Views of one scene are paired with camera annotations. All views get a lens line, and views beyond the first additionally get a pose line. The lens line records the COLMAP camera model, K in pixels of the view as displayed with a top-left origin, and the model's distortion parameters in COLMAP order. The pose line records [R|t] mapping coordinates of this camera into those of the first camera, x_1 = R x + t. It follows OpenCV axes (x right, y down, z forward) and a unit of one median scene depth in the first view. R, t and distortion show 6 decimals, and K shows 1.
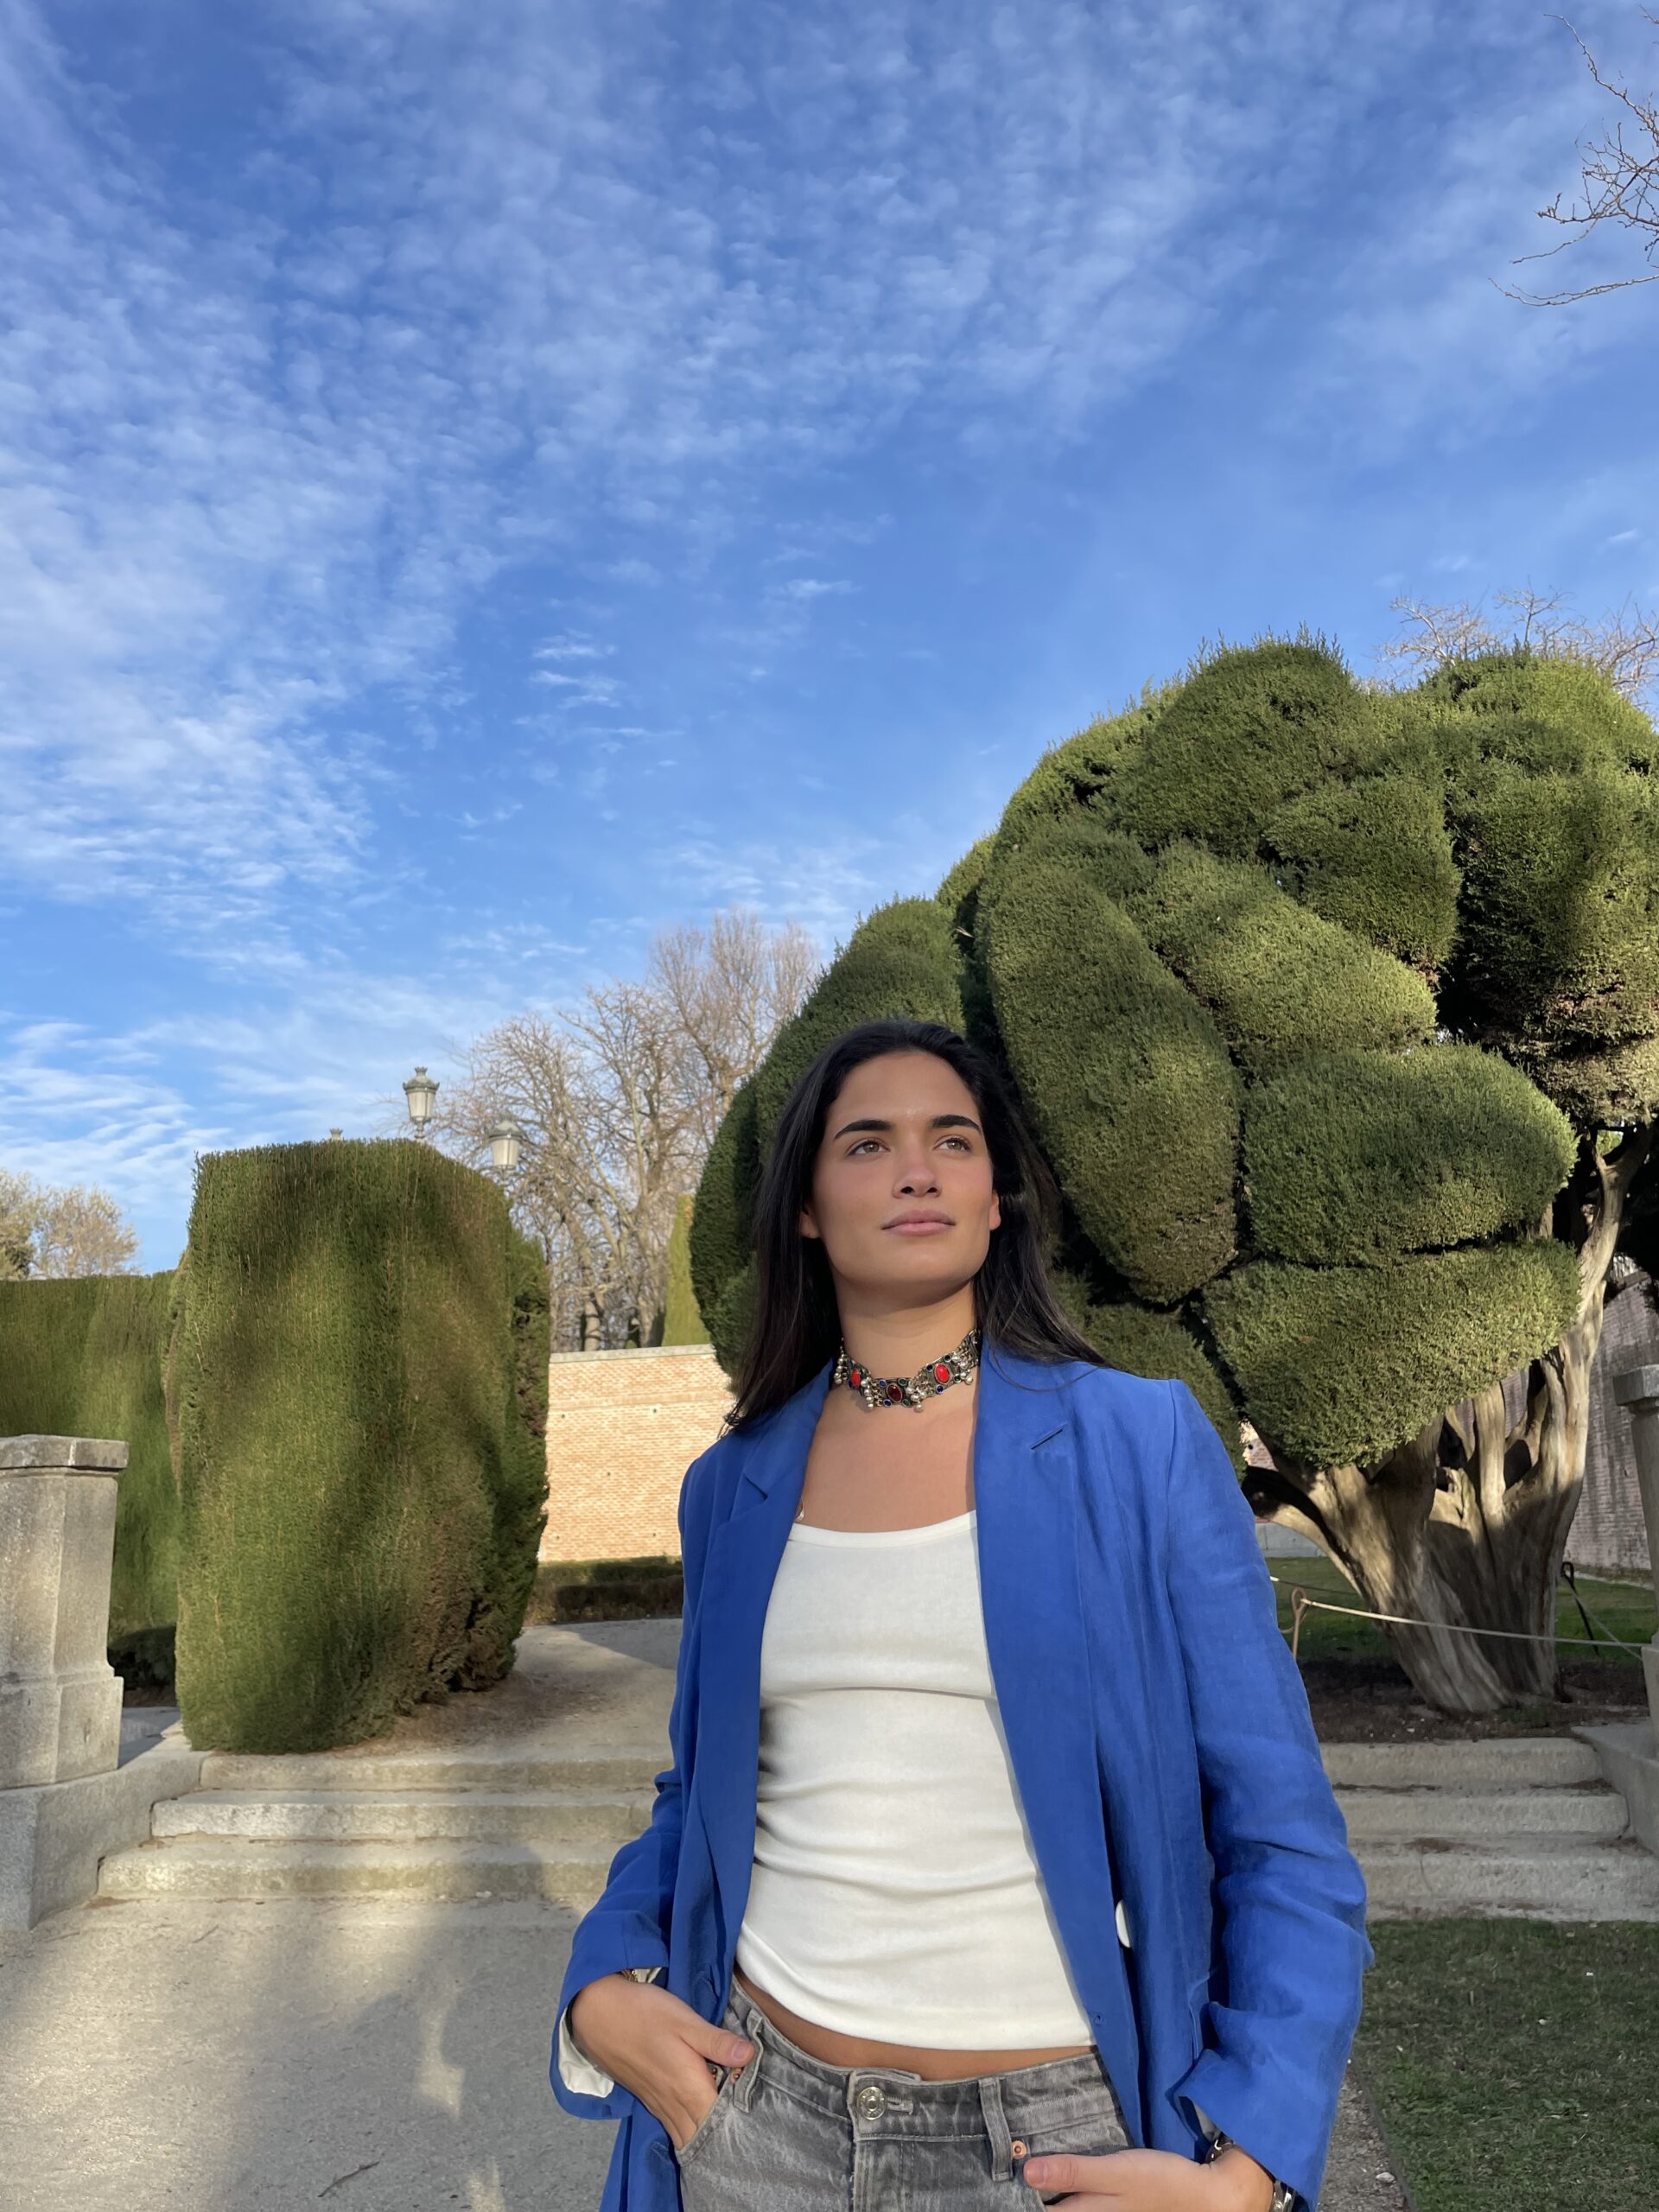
lens RADIAL K [[1669.3, 0, 840.9], [0, 1669.3, 1087.4], [0, 0, 1]] dist [0.102968, -0.148308]
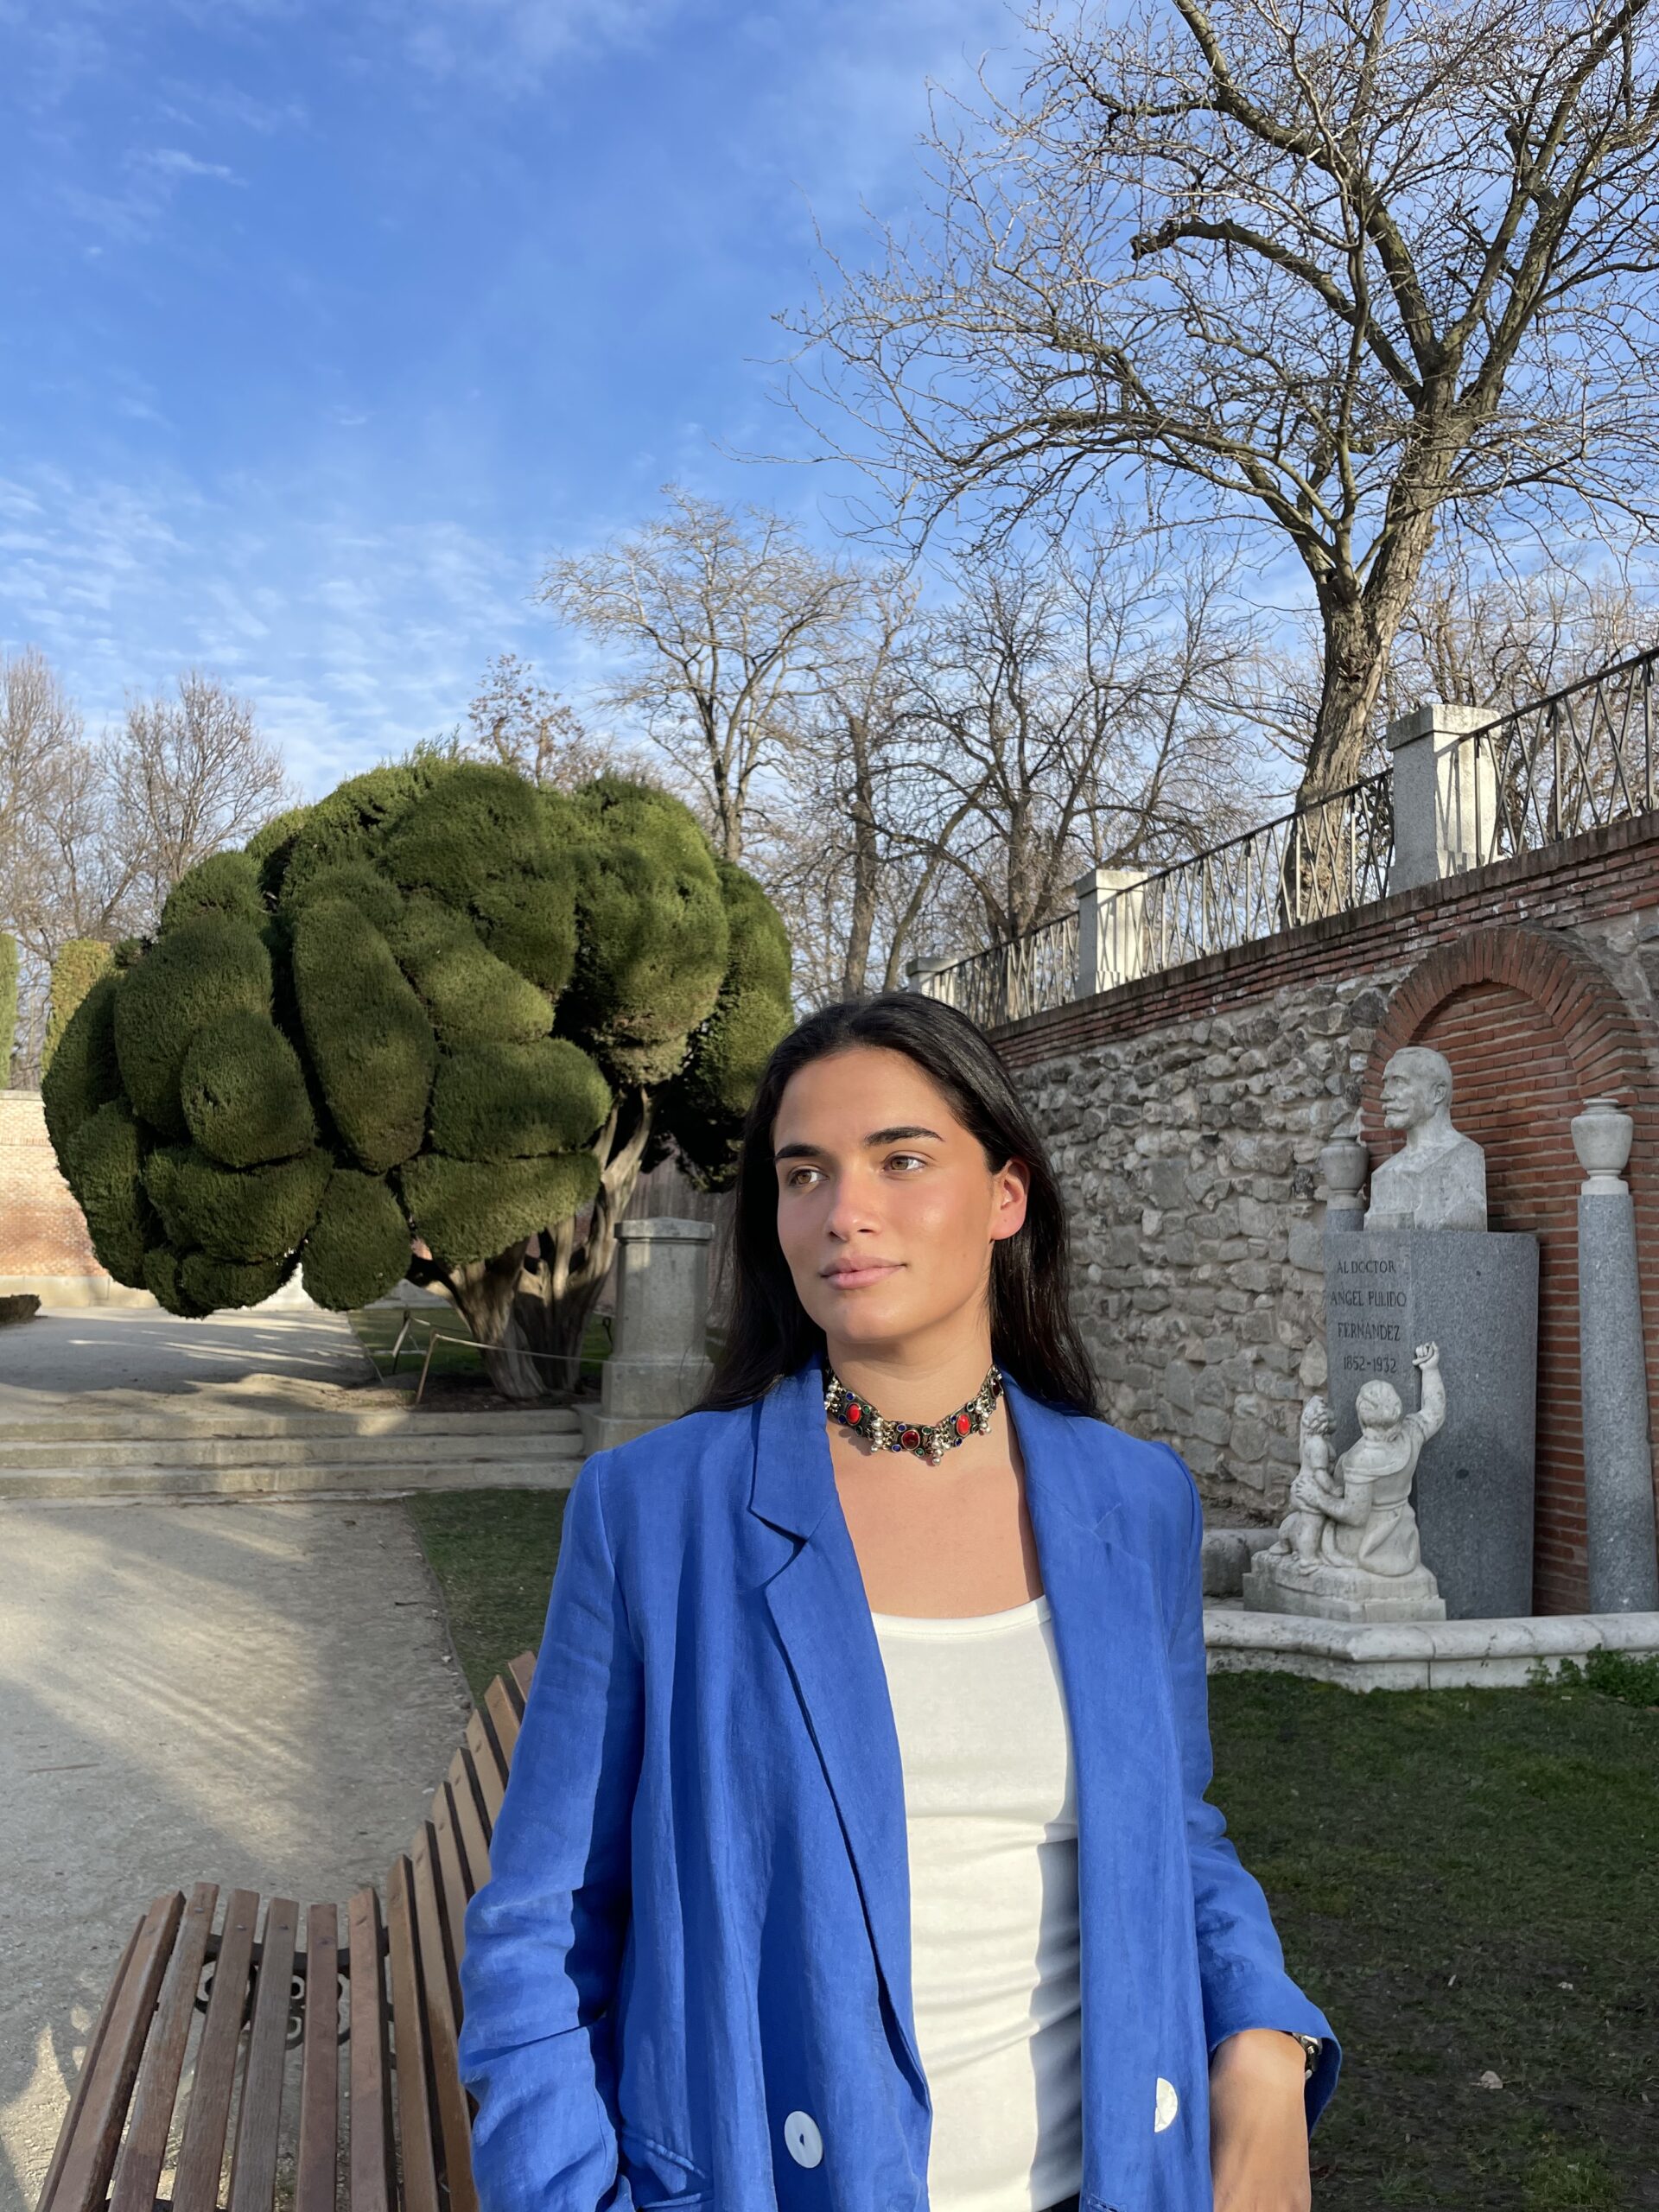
lens RADIAL K [[1669.3, 0, 840.9], [0, 1669.3, 1087.4], [0, 0, 1]] dist [0.102968, -0.148308]
pose [[0.893961, 0.093411, 0.438301, -0.143073], [-0.155186, 0.982049, 0.107223, -0.207359], [-0.420417, -0.163871, 0.892410, -0.710644]]
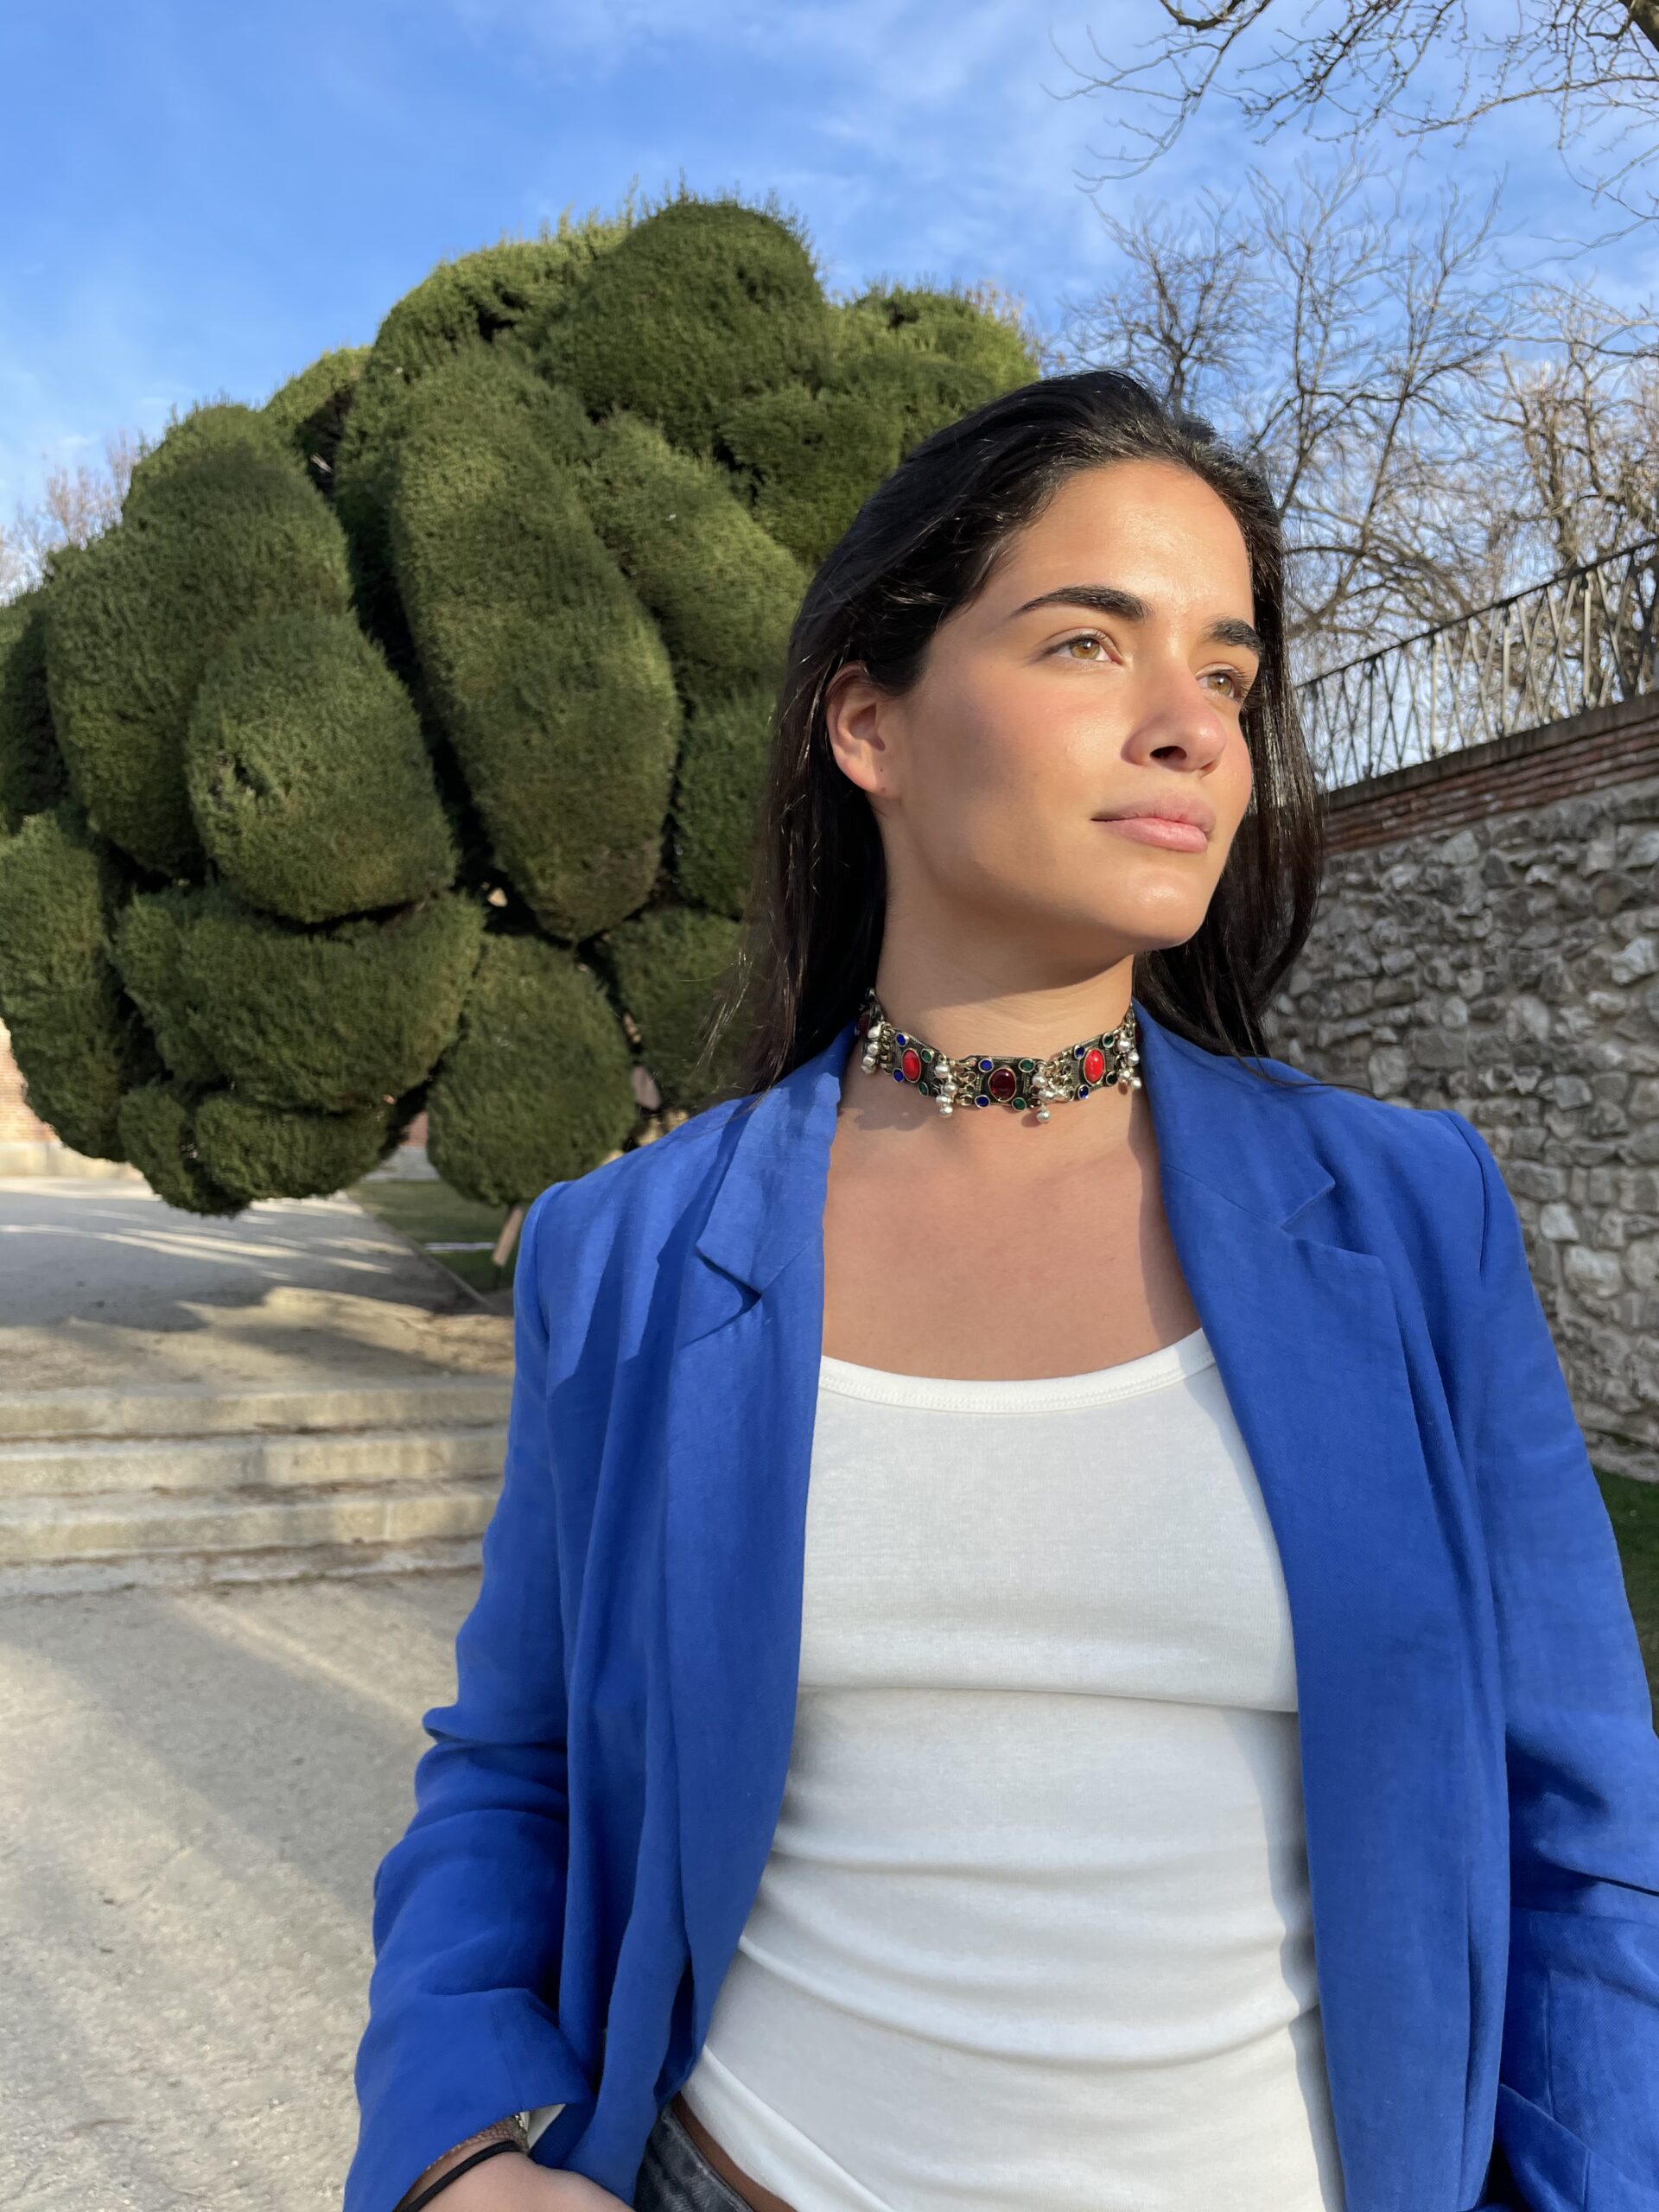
lens RADIAL K [[1669.3, 0, 840.9], [0, 1669.3, 1087.4], [0, 0, 1]] dist [0.102968, -0.148308]
pose [[0.879591, 0.060858, 0.471822, -0.096278], [-0.163237, 0.970180, 0.179176, 0.017546], [-0.446848, -0.234620, 0.863296, 0.119018]]
